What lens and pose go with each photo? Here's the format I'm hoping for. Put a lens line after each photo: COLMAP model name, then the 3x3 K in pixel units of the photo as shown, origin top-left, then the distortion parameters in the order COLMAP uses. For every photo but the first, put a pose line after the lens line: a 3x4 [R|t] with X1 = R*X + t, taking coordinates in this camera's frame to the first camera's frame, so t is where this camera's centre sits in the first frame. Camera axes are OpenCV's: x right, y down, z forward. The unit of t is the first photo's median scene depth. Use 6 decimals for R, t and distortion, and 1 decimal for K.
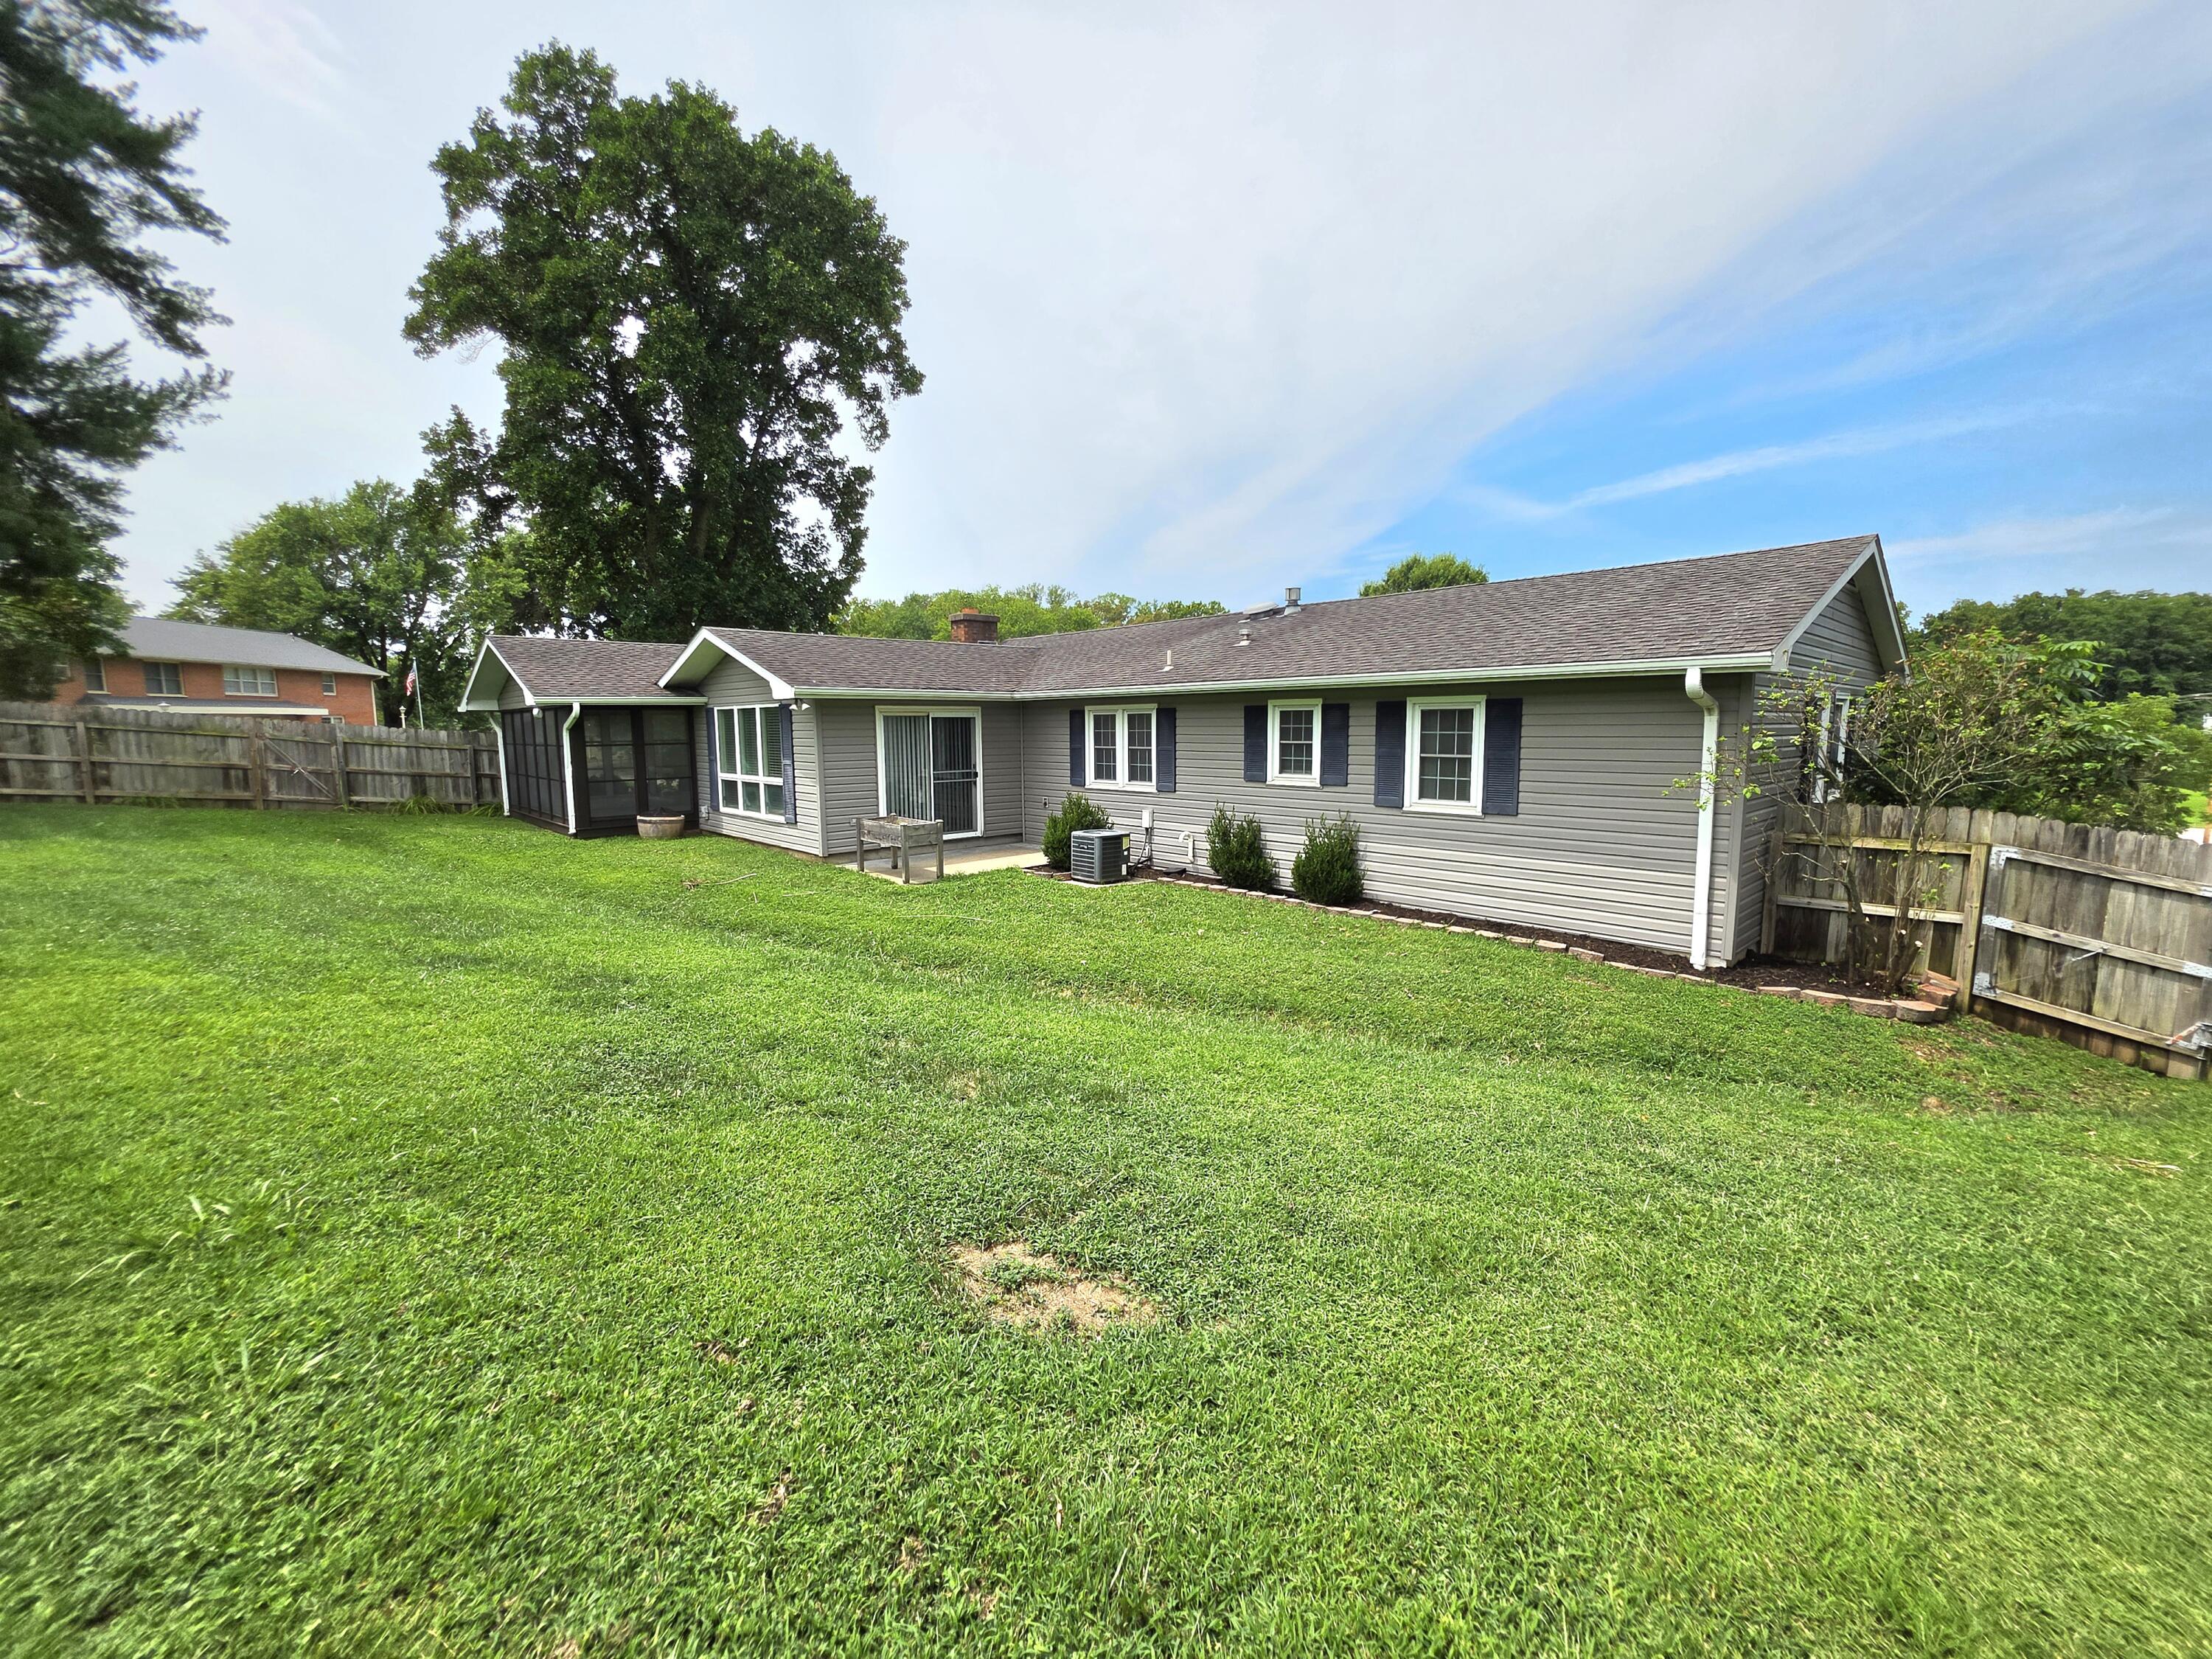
lens RADIAL K [[908.9, 0, 1106.0], [0, 908.9, 829.5], [0, 0, 1]] dist [-0.002707, -0.000174]
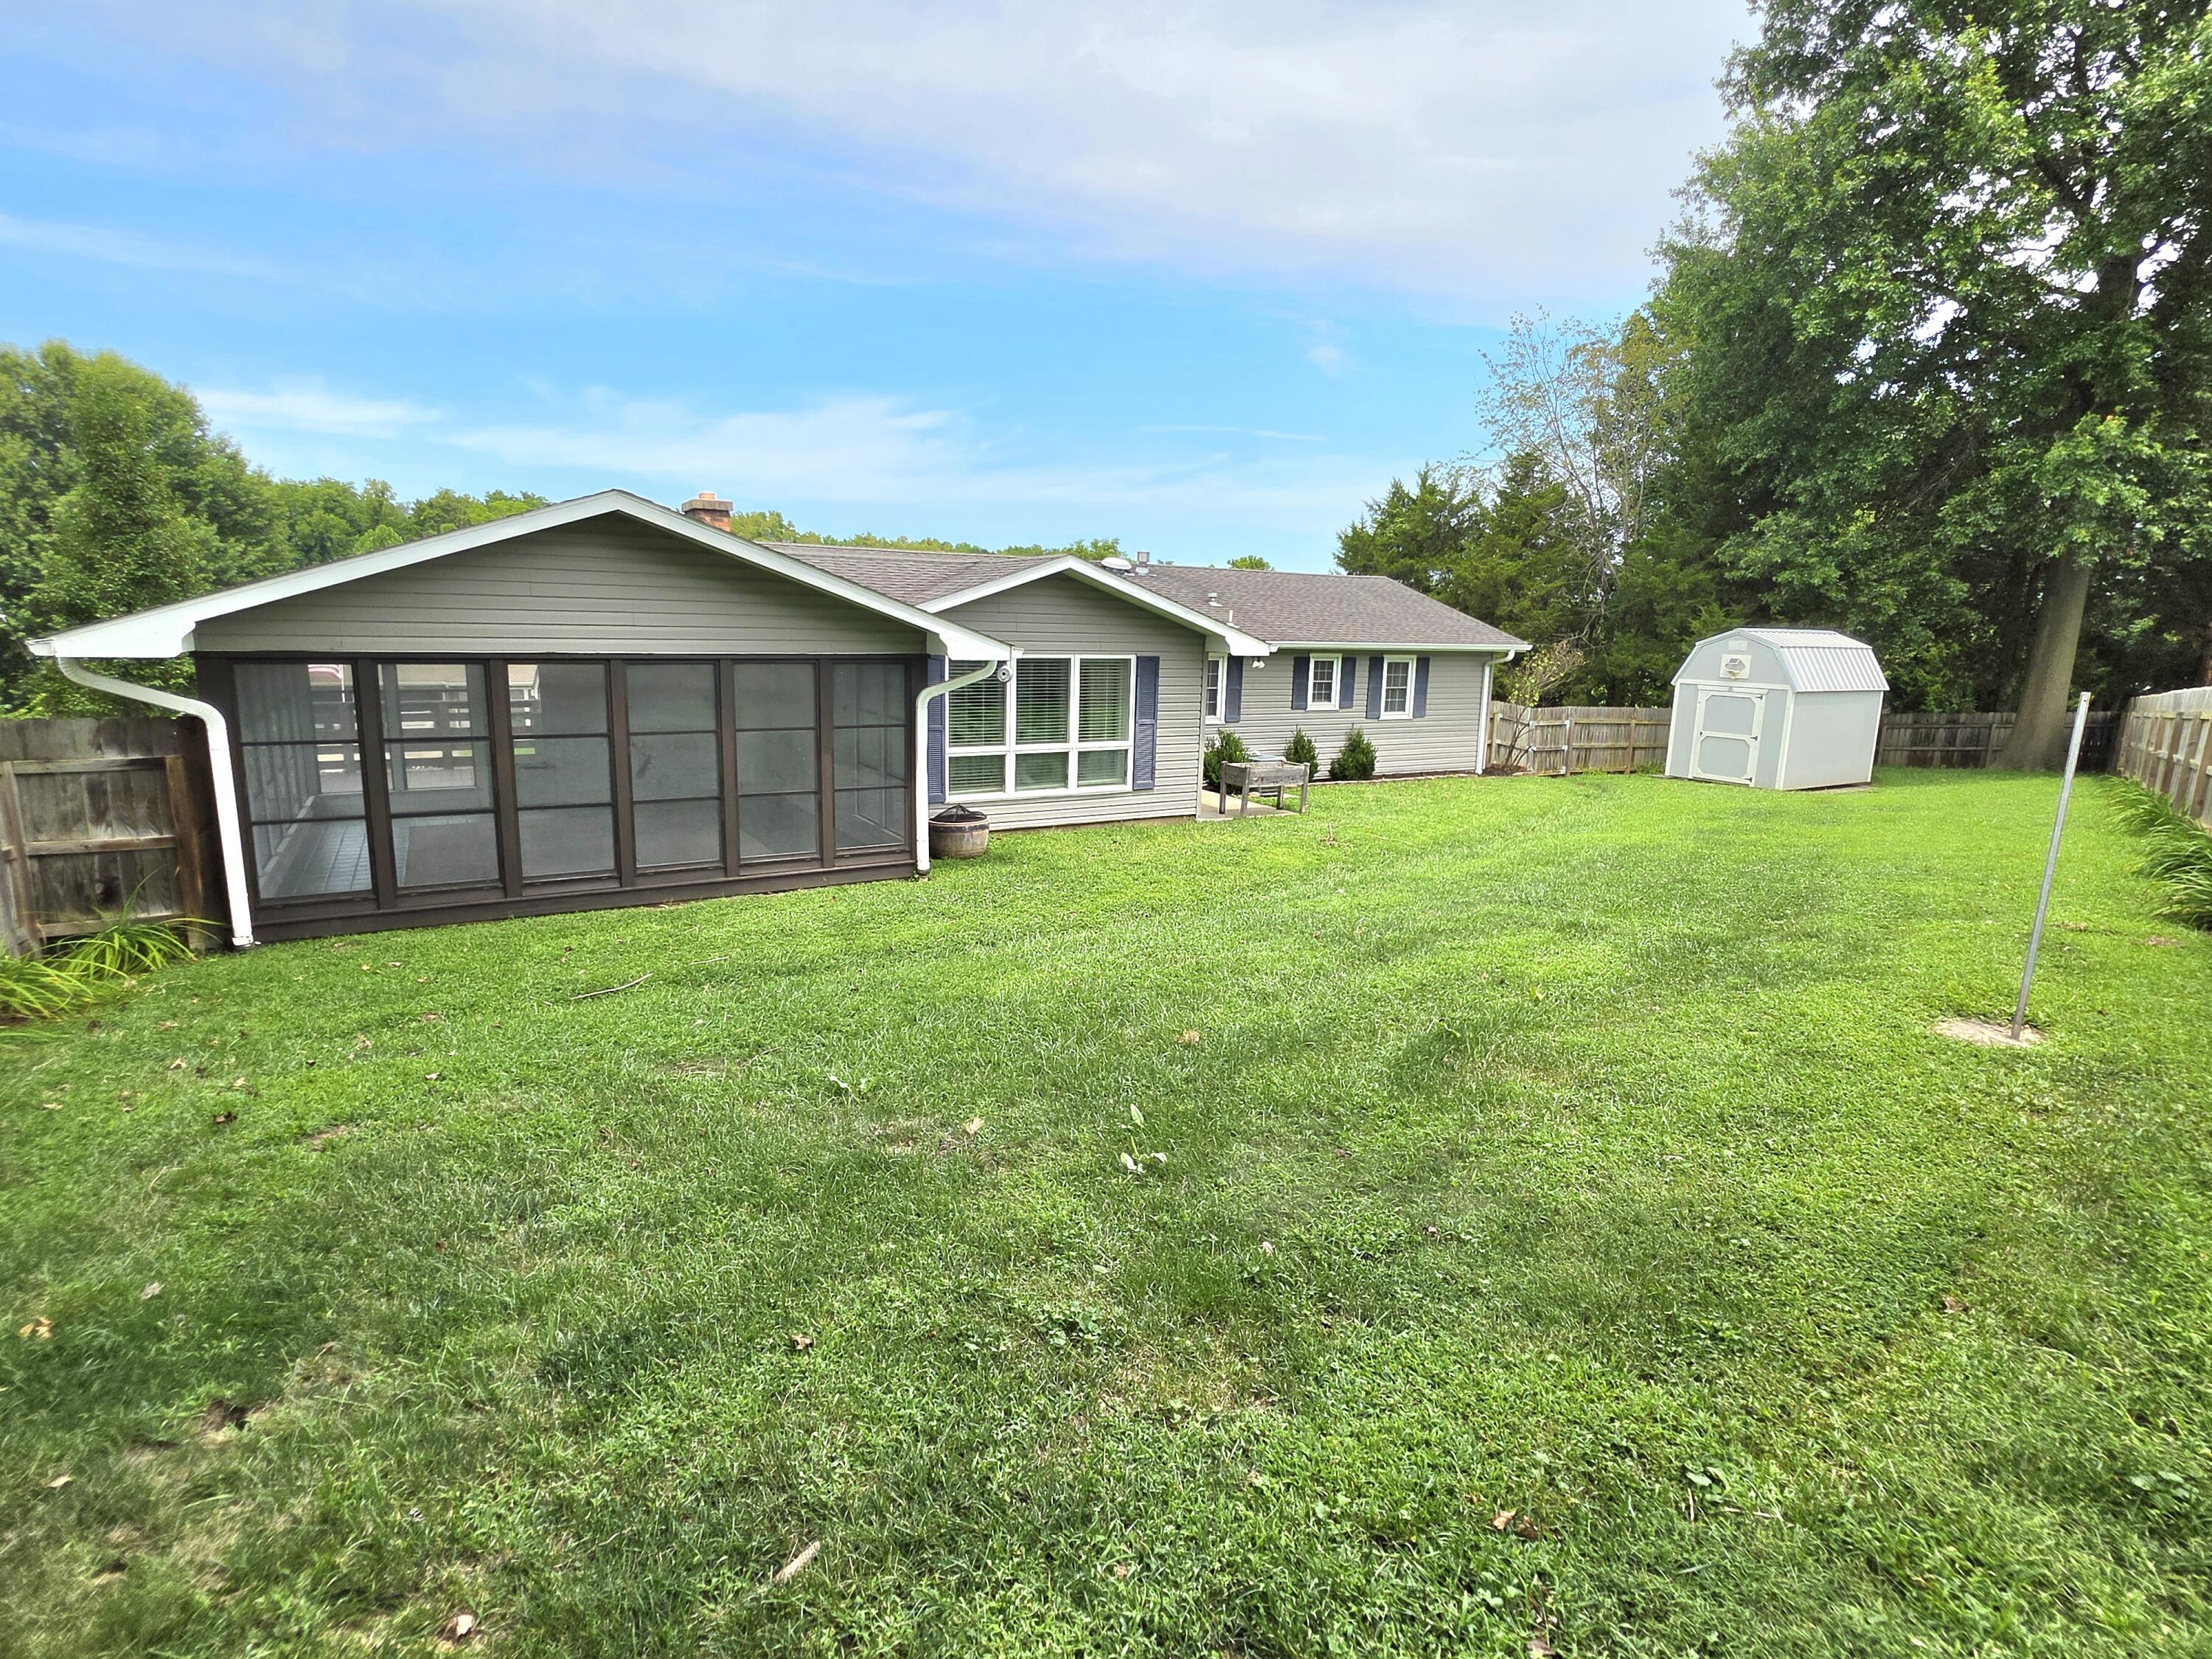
lens RADIAL K [[1087.6, 0, 1085.2], [0, 1087.6, 823.6], [0, 0, 1]] dist [-0.002734, 0.000356]
pose [[0.223227, -0.163932, 0.960883, -1.653869], [0.084856, 0.985283, 0.148382, -0.163197], [-0.971066, 0.048414, 0.233853, 0.957024]]
